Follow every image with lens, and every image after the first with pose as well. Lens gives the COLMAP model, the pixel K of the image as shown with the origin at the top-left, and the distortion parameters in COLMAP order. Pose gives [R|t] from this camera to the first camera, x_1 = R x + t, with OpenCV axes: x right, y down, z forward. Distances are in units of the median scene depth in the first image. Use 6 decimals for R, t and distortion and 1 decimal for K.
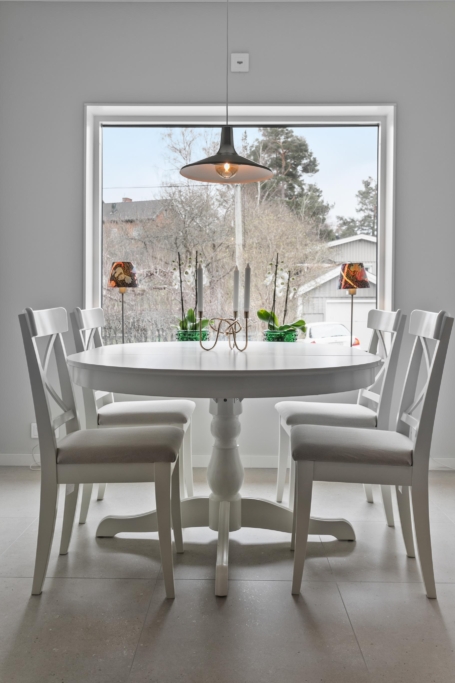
lens RADIAL K [[642.1, 0, 229.7], [0, 642.1, 318.2], [0, 0, 1]] dist [0.021674, 0.000000]
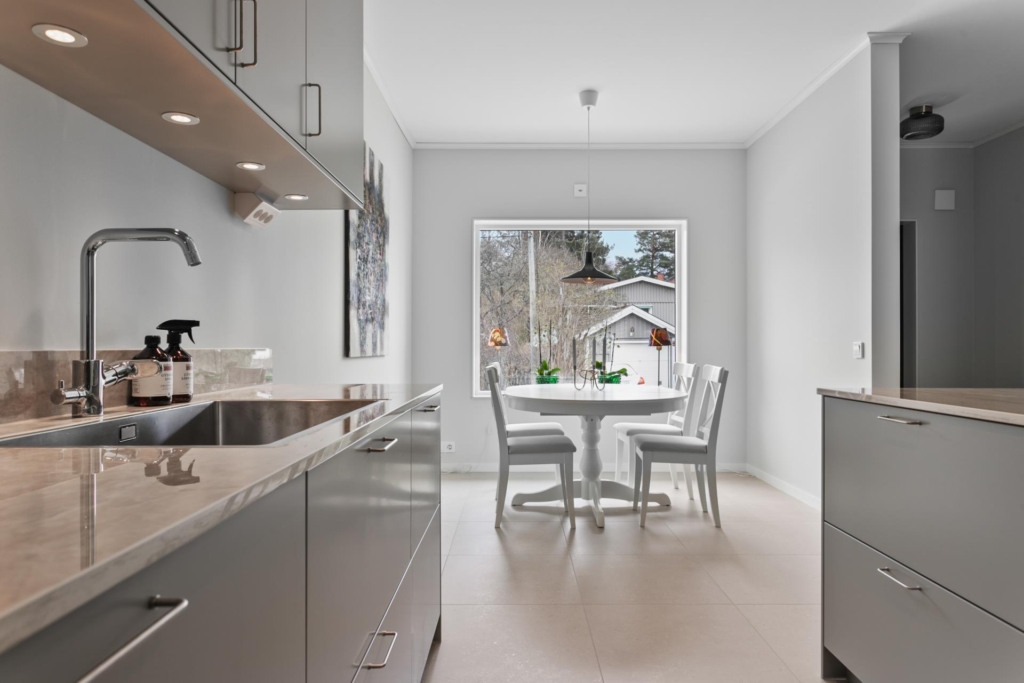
lens RADIAL K [[655.5, 0, 512.3], [0, 655.5, 347.2], [0, 0, 1]] dist [0.009713, 0.003277]
pose [[0.999908, -0.006225, 0.012011, -0.156256], [0.006399, 0.999874, -0.014538, -0.024603], [-0.011919, 0.014614, 0.999822, -0.463907]]
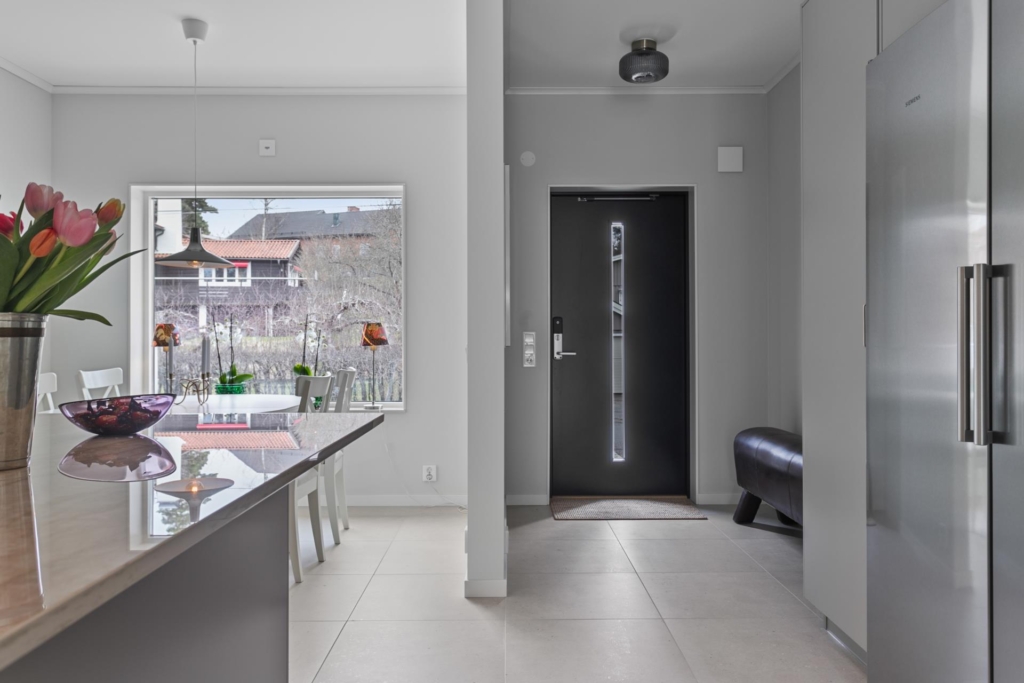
lens RADIAL K [[818.0, 0, 511.9], [0, 818.0, 336.0], [0, 0, 1]] dist [0.028883, -0.001215]
pose [[0.999830, -0.009420, 0.015822, 0.418768], [0.009766, 0.999711, -0.021953, -0.028910], [-0.015611, 0.022104, 0.999634, -0.444414]]
